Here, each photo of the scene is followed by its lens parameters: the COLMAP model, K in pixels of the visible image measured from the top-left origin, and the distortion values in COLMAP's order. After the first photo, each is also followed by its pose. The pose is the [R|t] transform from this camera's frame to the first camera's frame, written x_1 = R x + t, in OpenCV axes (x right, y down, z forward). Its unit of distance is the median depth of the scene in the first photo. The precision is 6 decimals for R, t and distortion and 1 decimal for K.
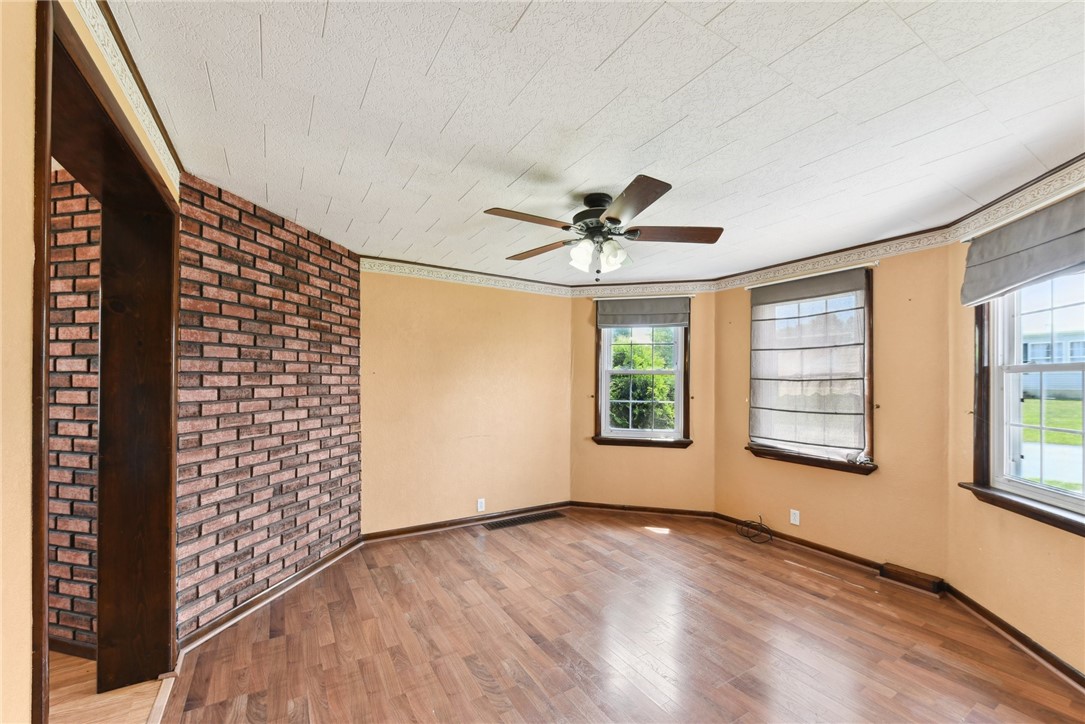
lens RADIAL K [[439.8, 0, 543.2], [0, 439.8, 381.8], [0, 0, 1]] dist [-0.000805, -0.000206]
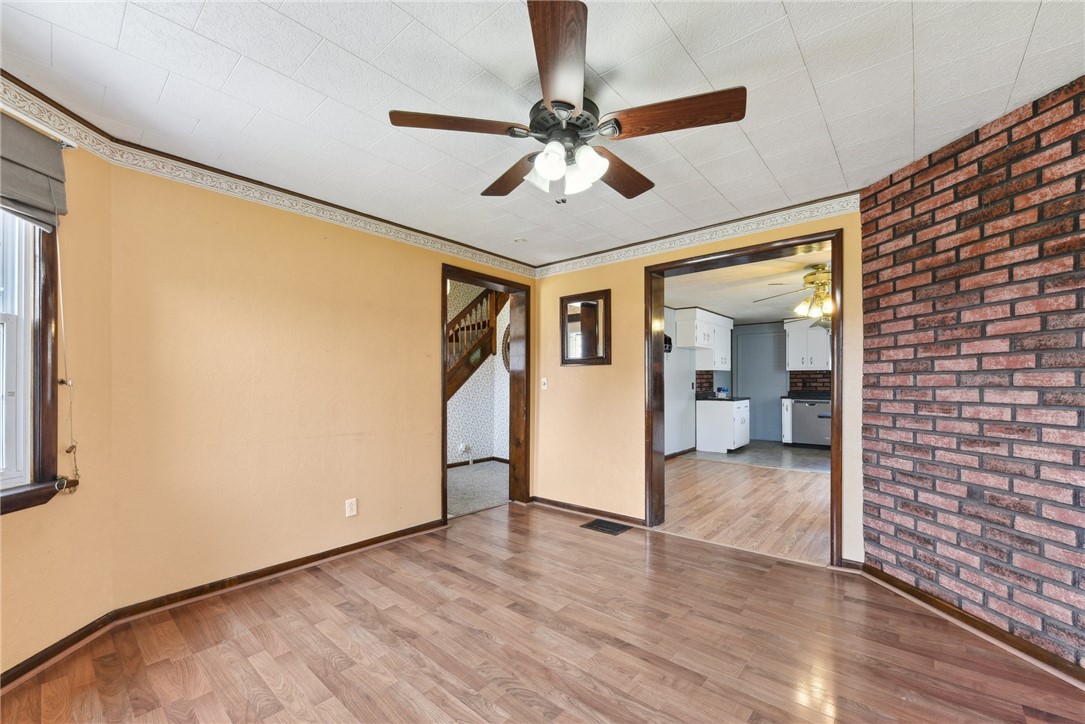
lens RADIAL K [[439.8, 0, 543.2], [0, 439.8, 381.8], [0, 0, 1]] dist [-0.000805, -0.000206]
pose [[-0.951107, -0.002655, -0.308850, 0.359457], [-0.002634, 0.999996, -0.000484, 0.060397], [0.308850, 0.000353, -0.951111, 1.589606]]
